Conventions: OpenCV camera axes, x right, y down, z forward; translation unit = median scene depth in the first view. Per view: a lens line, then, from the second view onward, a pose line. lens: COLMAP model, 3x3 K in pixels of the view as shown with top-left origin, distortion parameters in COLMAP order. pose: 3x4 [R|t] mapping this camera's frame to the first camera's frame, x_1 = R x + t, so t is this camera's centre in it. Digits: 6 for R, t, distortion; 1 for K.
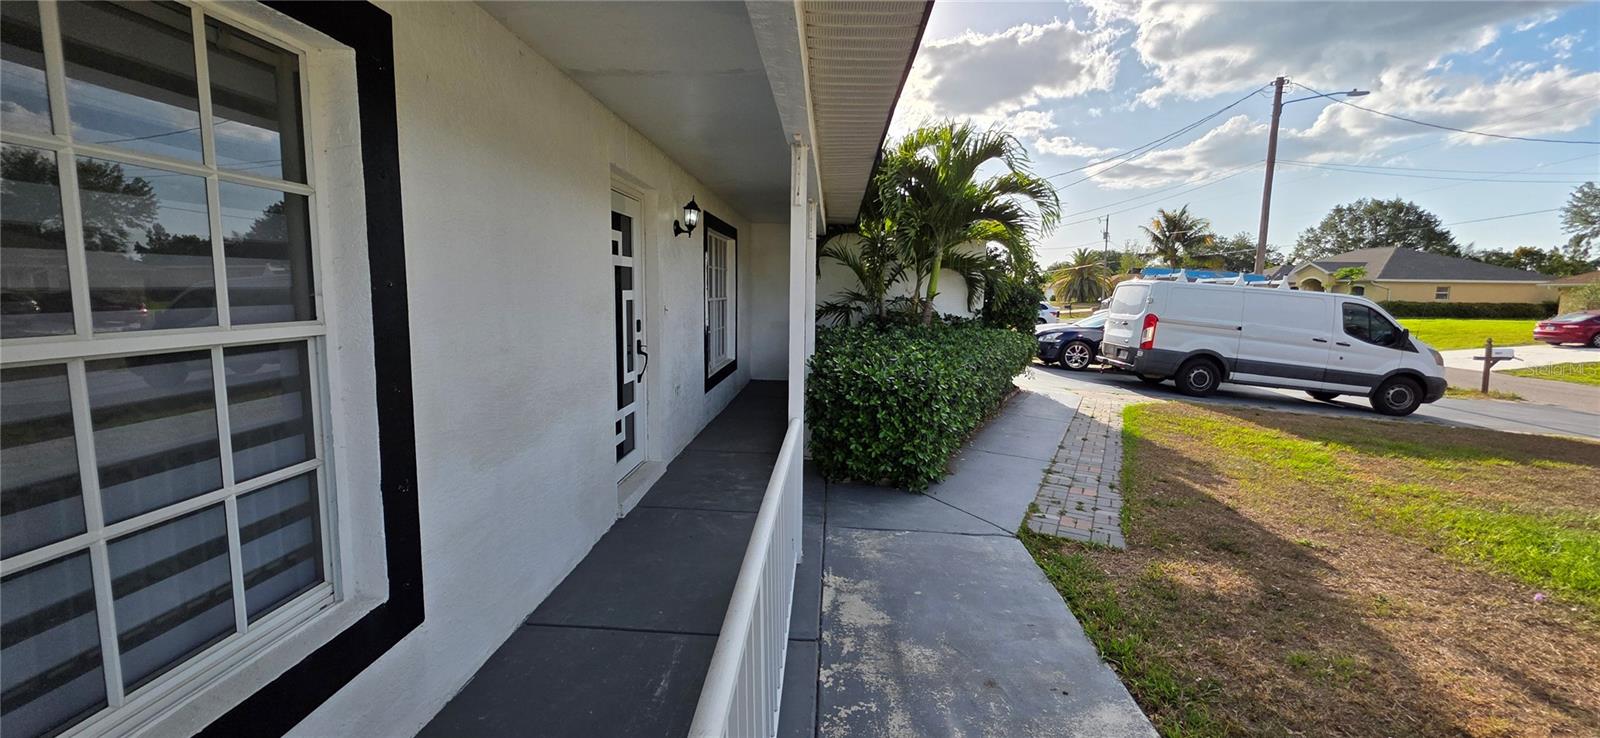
lens RADIAL K [[634.6, 0, 801.9], [0, 634.6, 363.8], [0, 0, 1]] dist [0.001381, -0.000159]
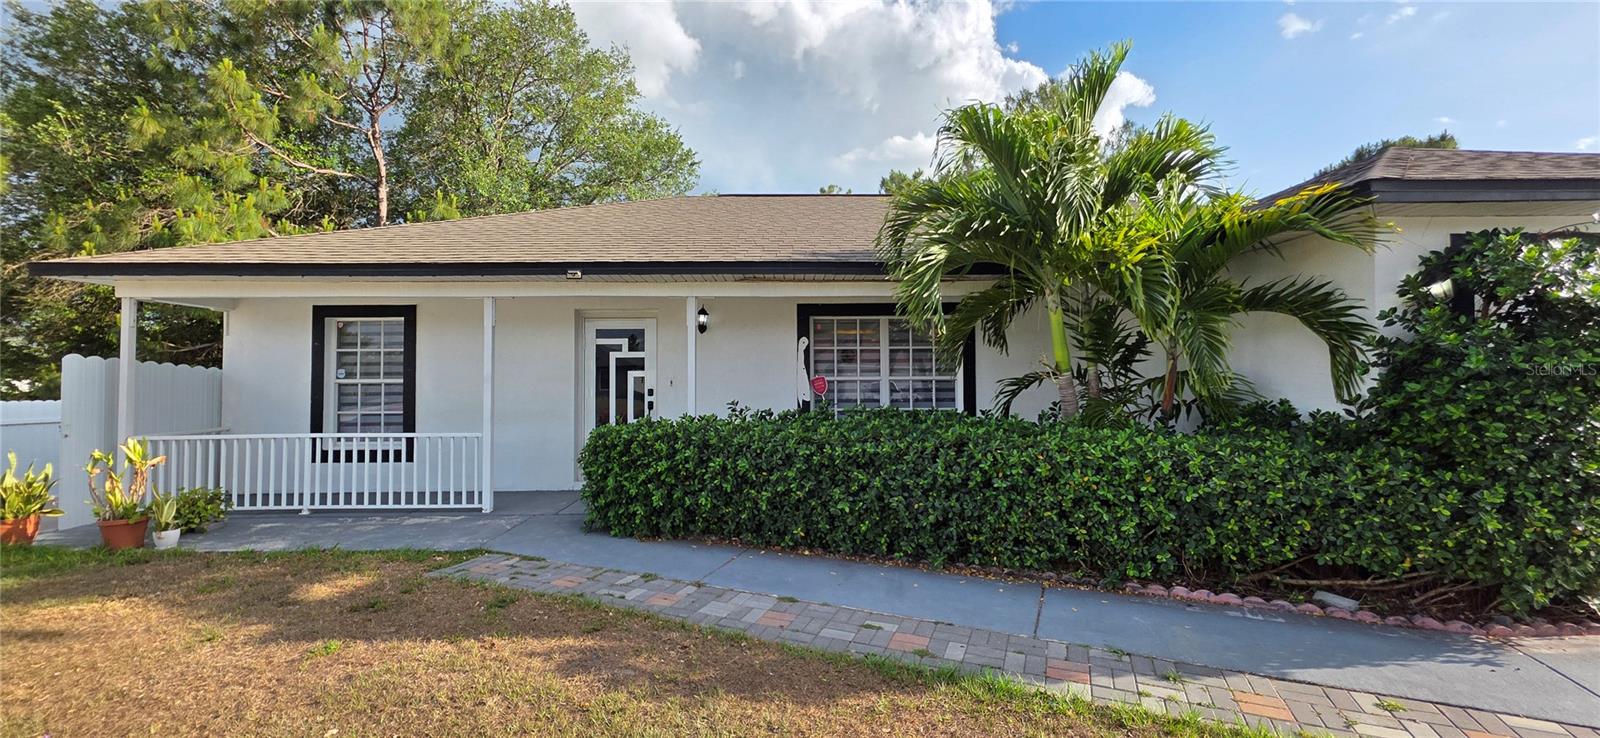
lens RADIAL K [[634.6, 0, 801.9], [0, 634.6, 363.8], [0, 0, 1]] dist [0.001381, -0.000159]
pose [[0.065961, -0.046242, -0.996750, 1.473734], [-0.110282, 0.992468, -0.053341, -0.093436], [0.991709, 0.113442, 0.060365, 1.342045]]
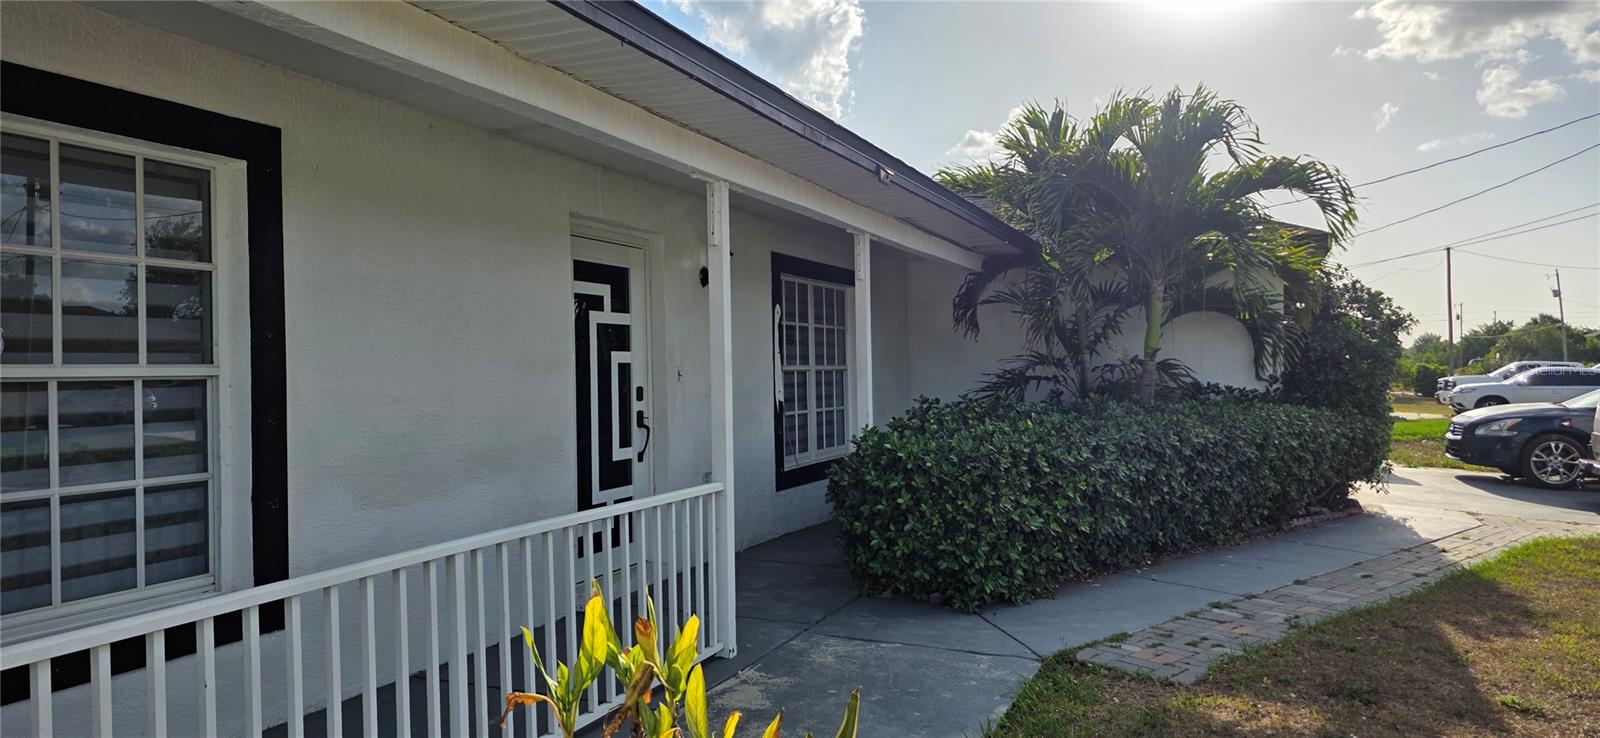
lens RADIAL K [[1058.4, 0, 792.6], [0, 1058.4, 373.0], [0, 0, 1]] dist [0.068471, -0.053578]
pose [[0.938682, -0.029315, -0.343536, 0.435885], [-0.010612, 0.993450, -0.113770, 0.073749], [0.344621, 0.110439, 0.932223, -0.253356]]
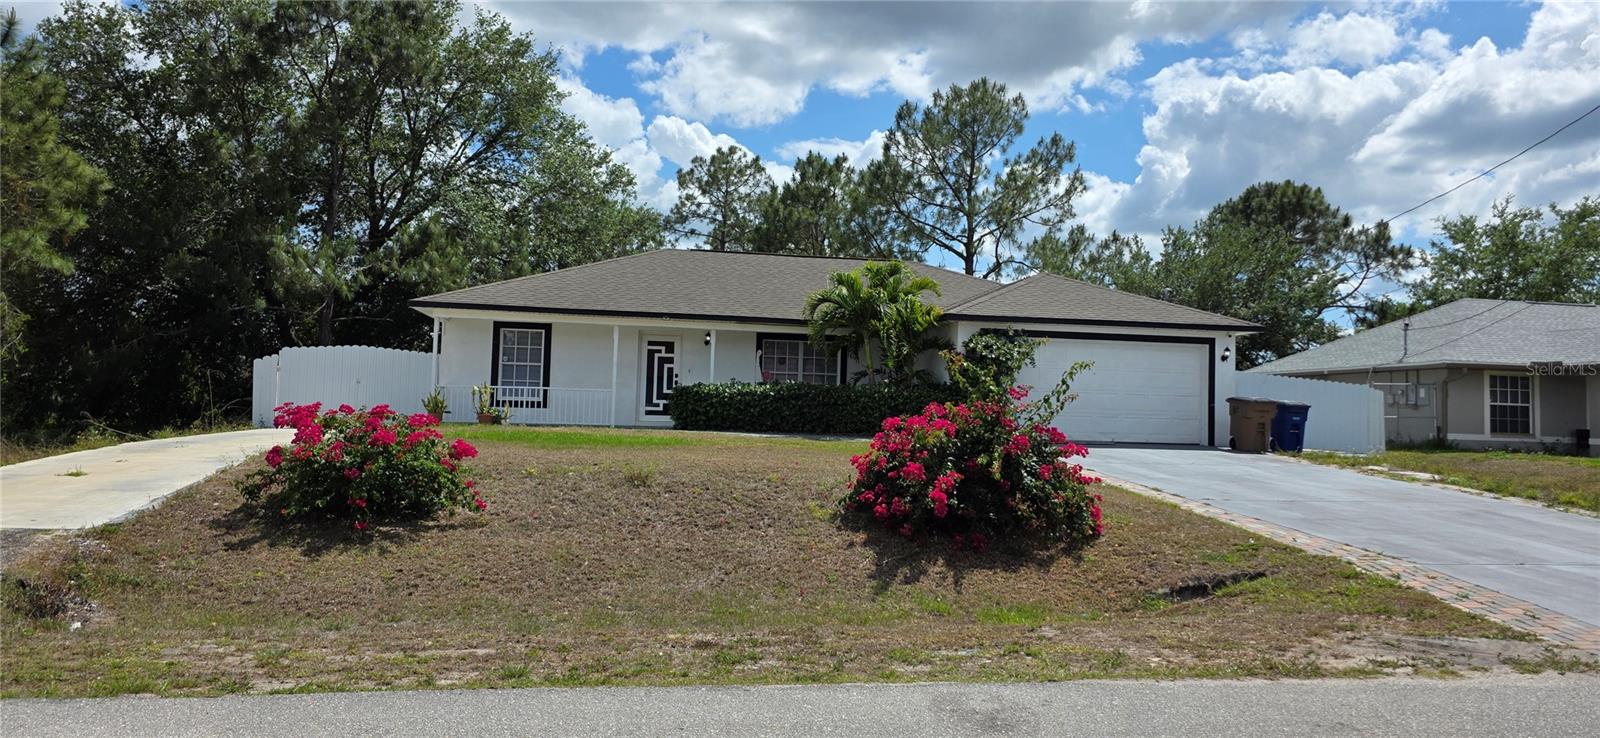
lens RADIAL K [[1058.4, 0, 792.6], [0, 1058.4, 373.0], [0, 0, 1]] dist [0.068471, -0.053578]
pose [[0.202067, -0.053340, -0.977918, 5.096265], [-0.139249, 0.986807, -0.082598, 0.284423], [0.969422, 0.152864, 0.191974, 0.585911]]
